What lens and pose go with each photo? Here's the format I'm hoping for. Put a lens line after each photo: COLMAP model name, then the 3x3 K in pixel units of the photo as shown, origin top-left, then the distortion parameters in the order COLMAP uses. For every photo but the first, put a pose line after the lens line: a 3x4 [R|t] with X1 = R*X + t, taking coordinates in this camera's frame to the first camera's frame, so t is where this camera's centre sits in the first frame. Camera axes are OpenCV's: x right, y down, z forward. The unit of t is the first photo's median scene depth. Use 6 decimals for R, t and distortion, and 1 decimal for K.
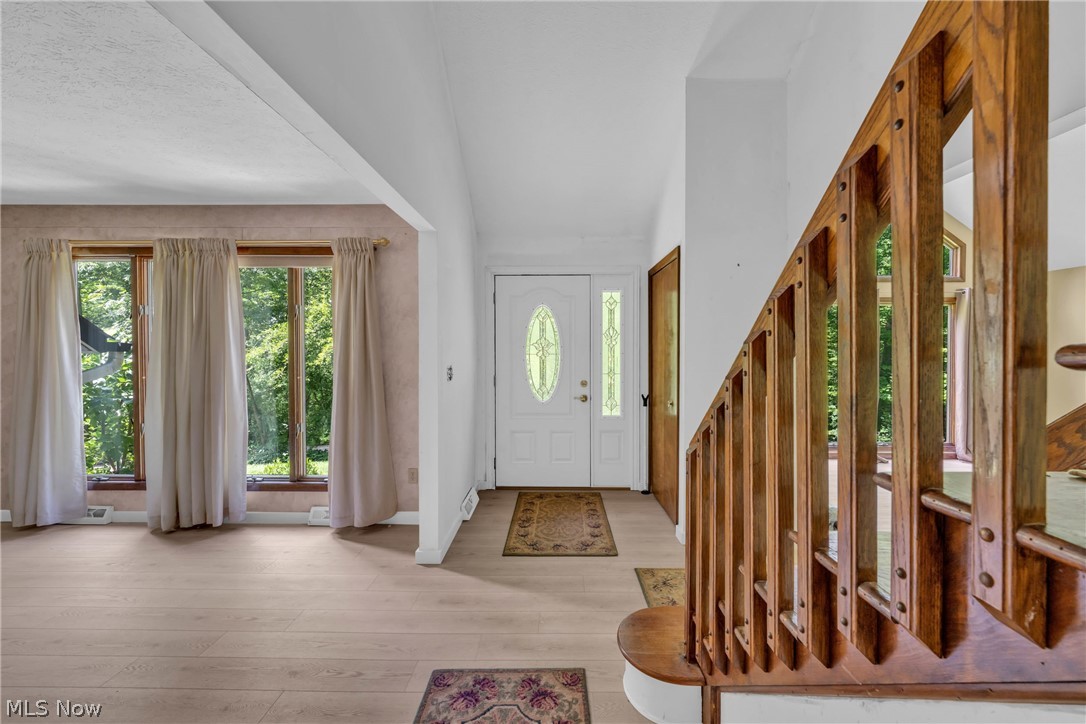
lens RADIAL K [[475.0, 0, 543.0], [0, 475.0, 362.0], [0, 0, 1]] dist [-0.030046, -0.000022]
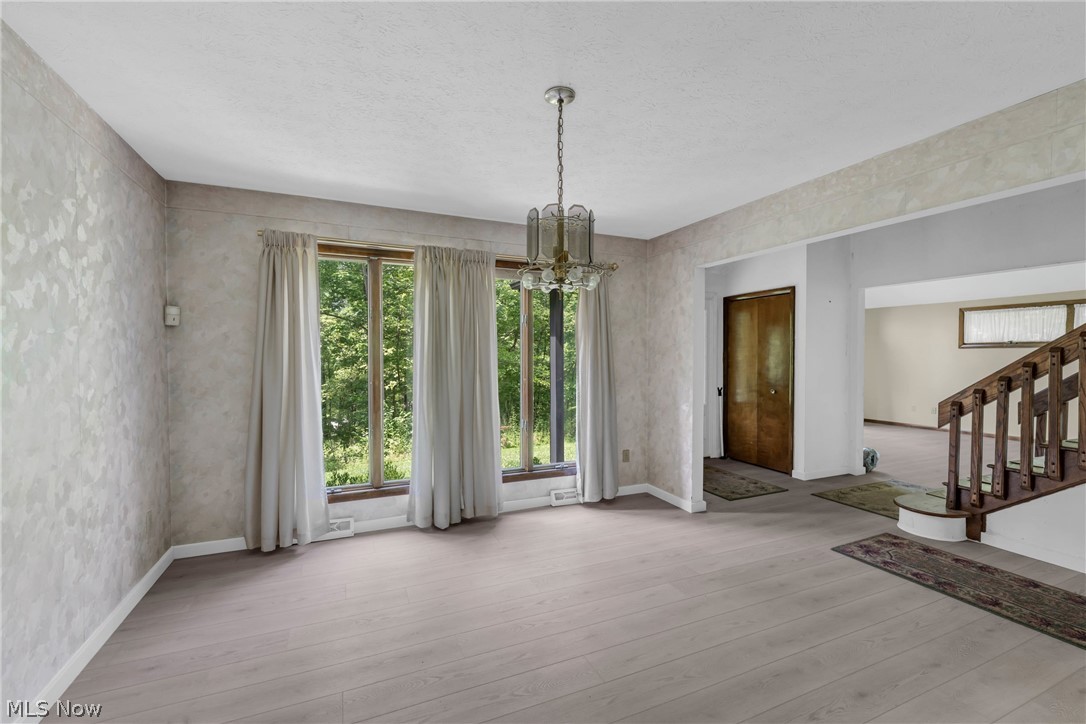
lens RADIAL K [[475.0, 0, 543.0], [0, 475.0, 362.0], [0, 0, 1]] dist [-0.030046, -0.000022]
pose [[0.916479, -0.005871, 0.400039, -1.015411], [0.009446, 0.999931, -0.006966, 0.001434], [-0.399970, 0.010163, 0.916472, -0.060648]]
